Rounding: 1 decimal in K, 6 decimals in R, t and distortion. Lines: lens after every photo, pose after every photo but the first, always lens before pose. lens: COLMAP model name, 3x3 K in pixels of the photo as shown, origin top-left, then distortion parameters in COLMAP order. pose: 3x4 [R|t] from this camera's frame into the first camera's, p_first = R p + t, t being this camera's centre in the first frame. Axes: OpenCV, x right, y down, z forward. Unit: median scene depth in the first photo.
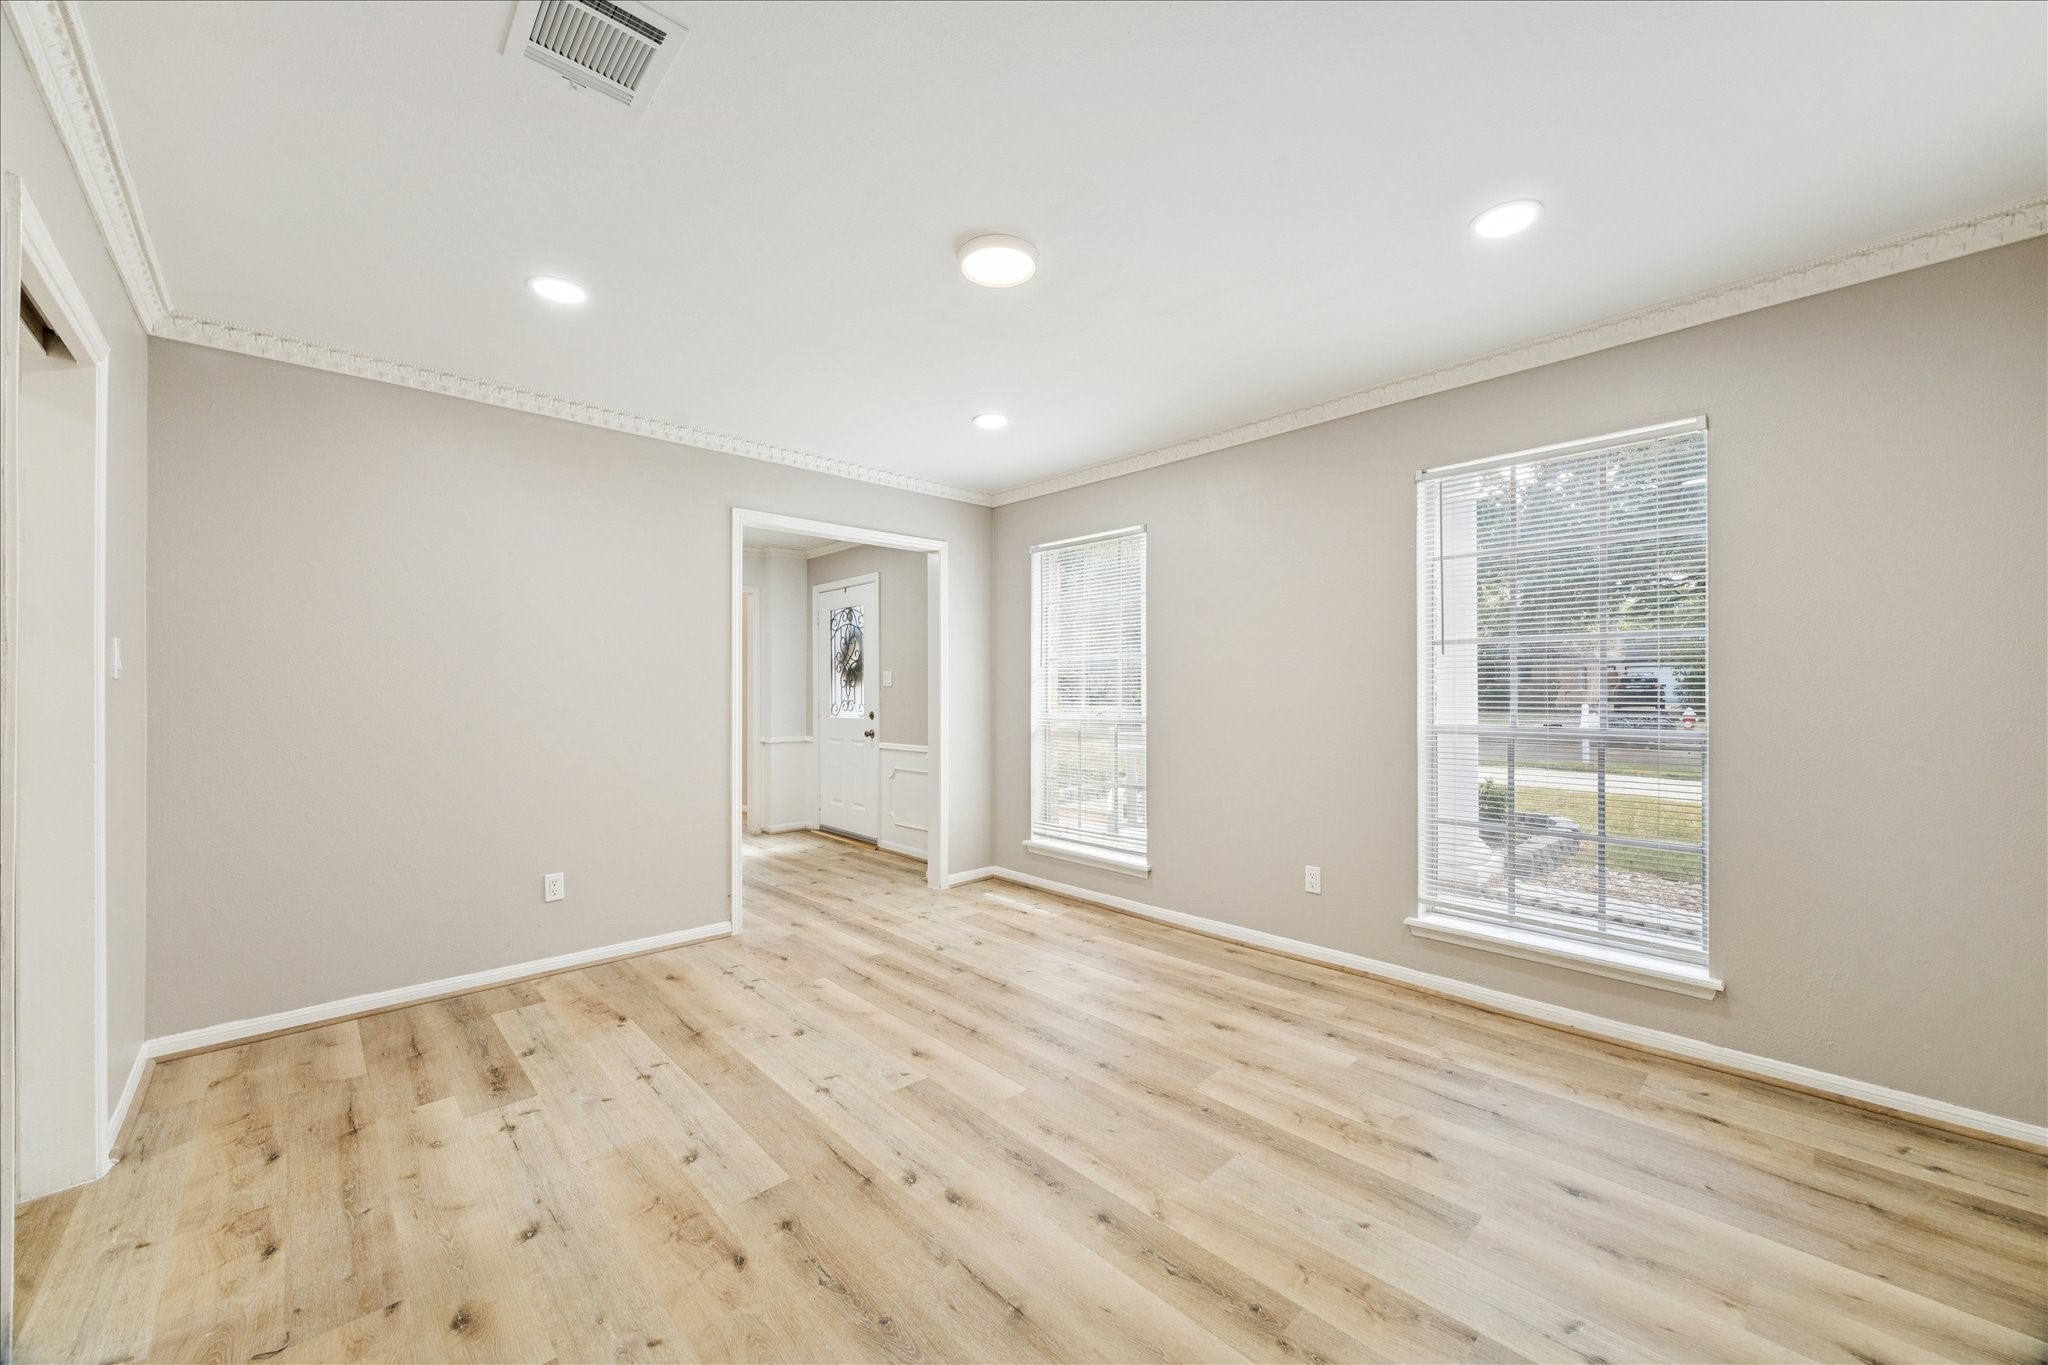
lens RADIAL K [[784.9, 0, 1024.0], [0, 784.9, 682.5], [0, 0, 1]] dist [-0.002073, 0.000029]
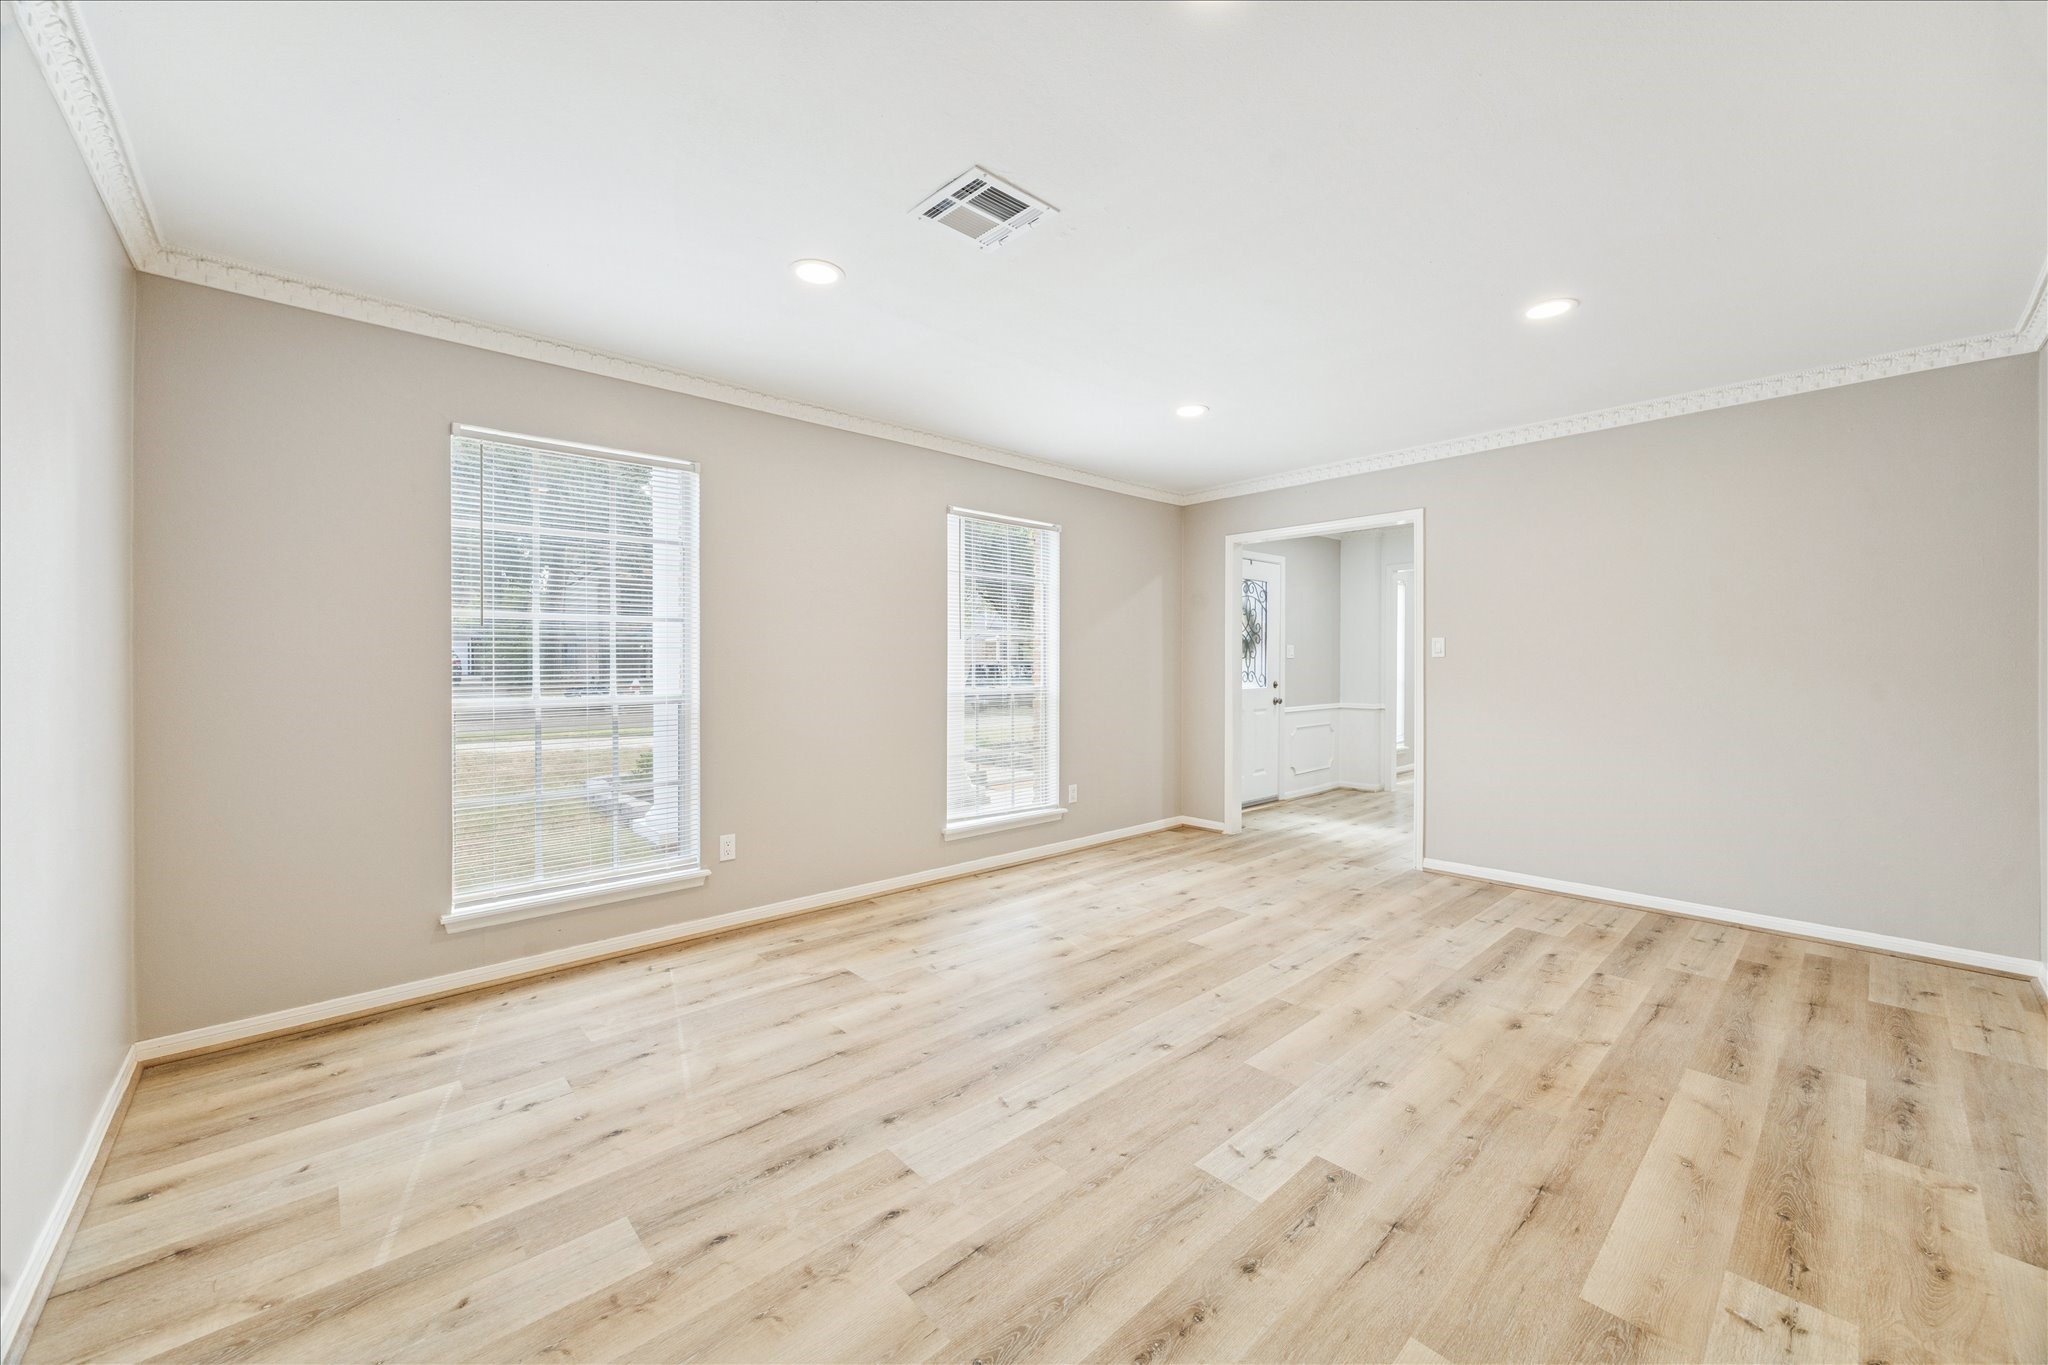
lens RADIAL K [[777.9, 0, 982.8], [0, 777.9, 646.0], [0, 0, 1]] dist [-0.001484, -0.000241]
pose [[0.038354, 0.017723, 0.999107, -1.200449], [0.000136, 0.999843, -0.017742, 0.007179], [-0.999264, 0.000816, 0.038345, 1.264369]]
